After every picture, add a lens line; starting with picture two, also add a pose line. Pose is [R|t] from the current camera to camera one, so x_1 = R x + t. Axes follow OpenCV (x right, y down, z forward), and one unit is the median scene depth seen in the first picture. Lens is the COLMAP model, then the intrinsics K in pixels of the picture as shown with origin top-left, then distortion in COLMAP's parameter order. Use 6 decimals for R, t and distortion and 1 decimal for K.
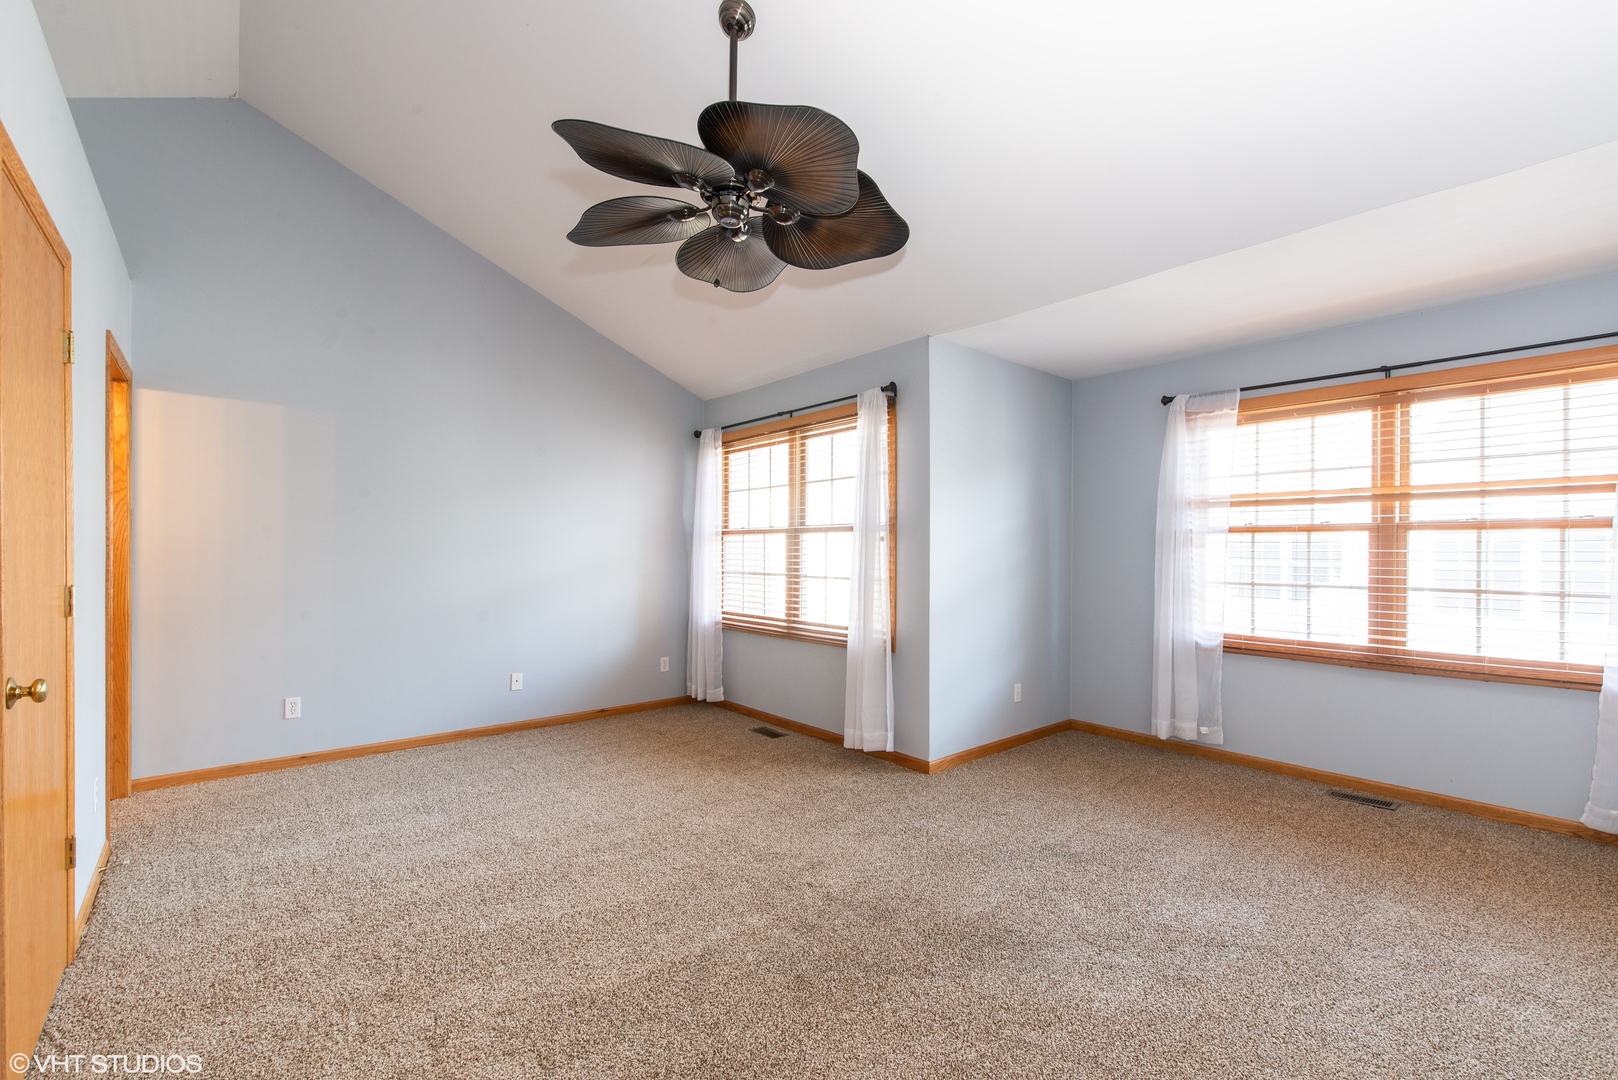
lens RADIAL K [[714.0, 0, 811.1], [0, 714.0, 535.4], [0, 0, 1]] dist [-0.001158, -0.000377]
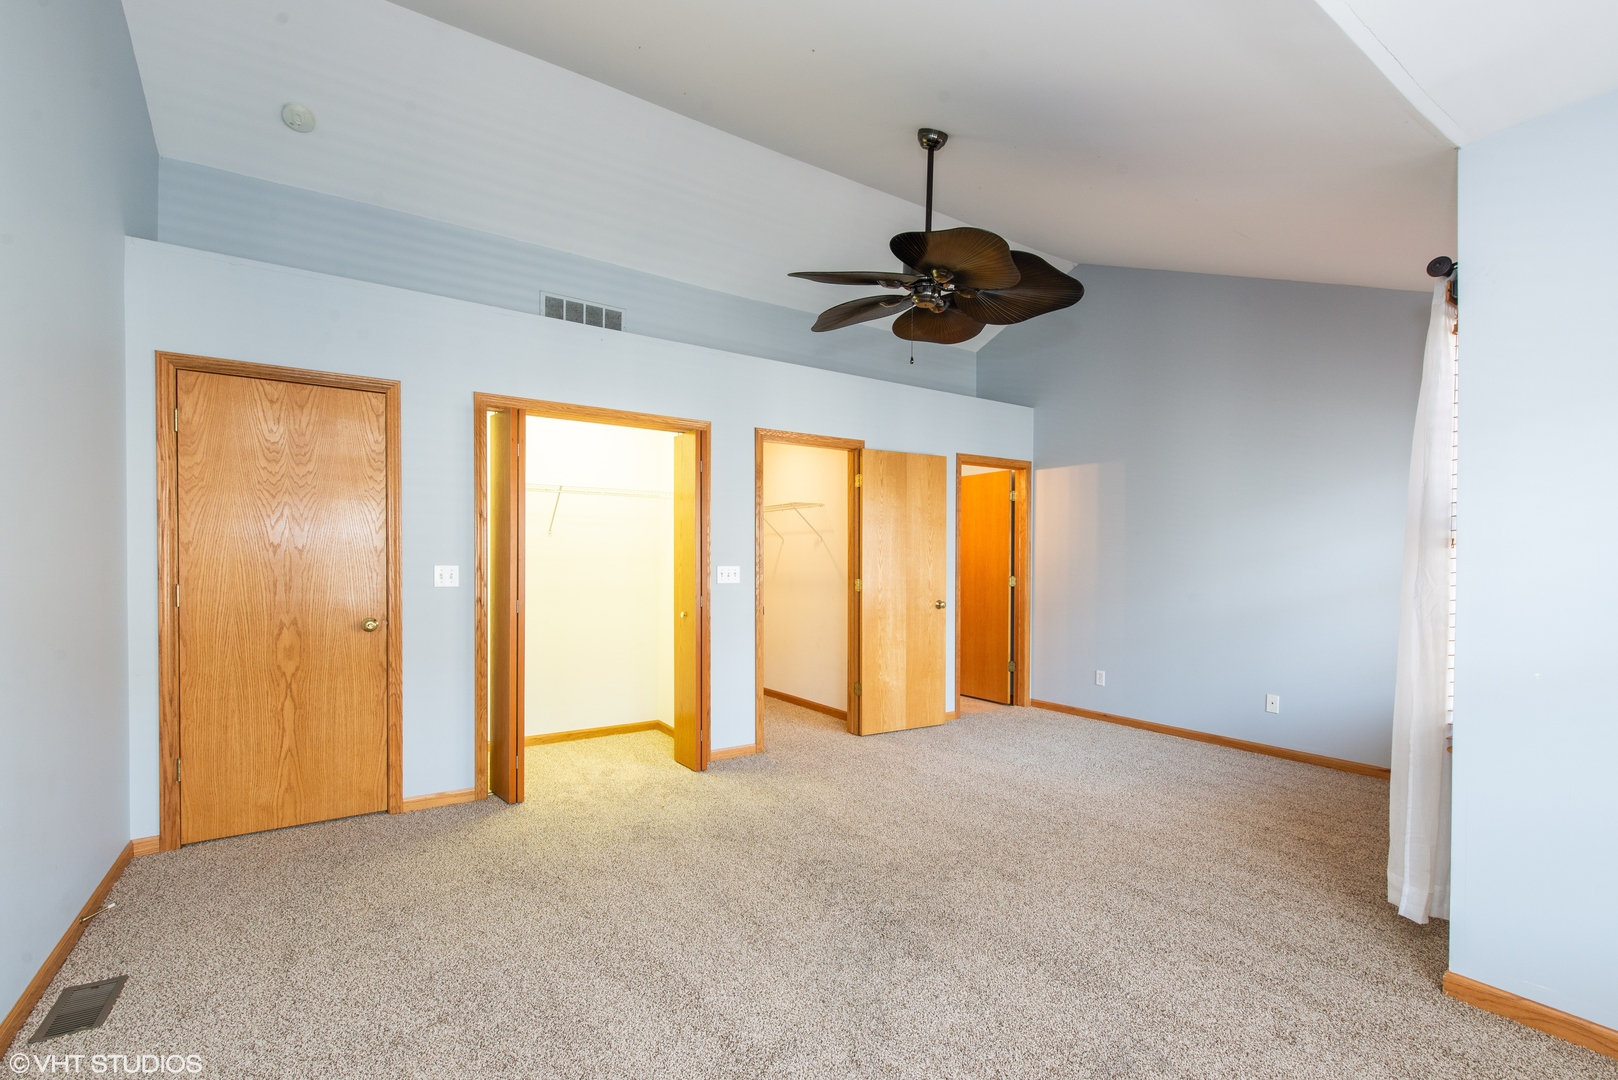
lens RADIAL K [[714.0, 0, 811.1], [0, 714.0, 535.4], [0, 0, 1]] dist [-0.001158, -0.000377]
pose [[-0.088785, -0.040120, -0.995242, 0.716143], [0.008562, 0.999121, -0.041040, 0.016108], [0.996014, -0.012165, -0.088364, 0.561831]]
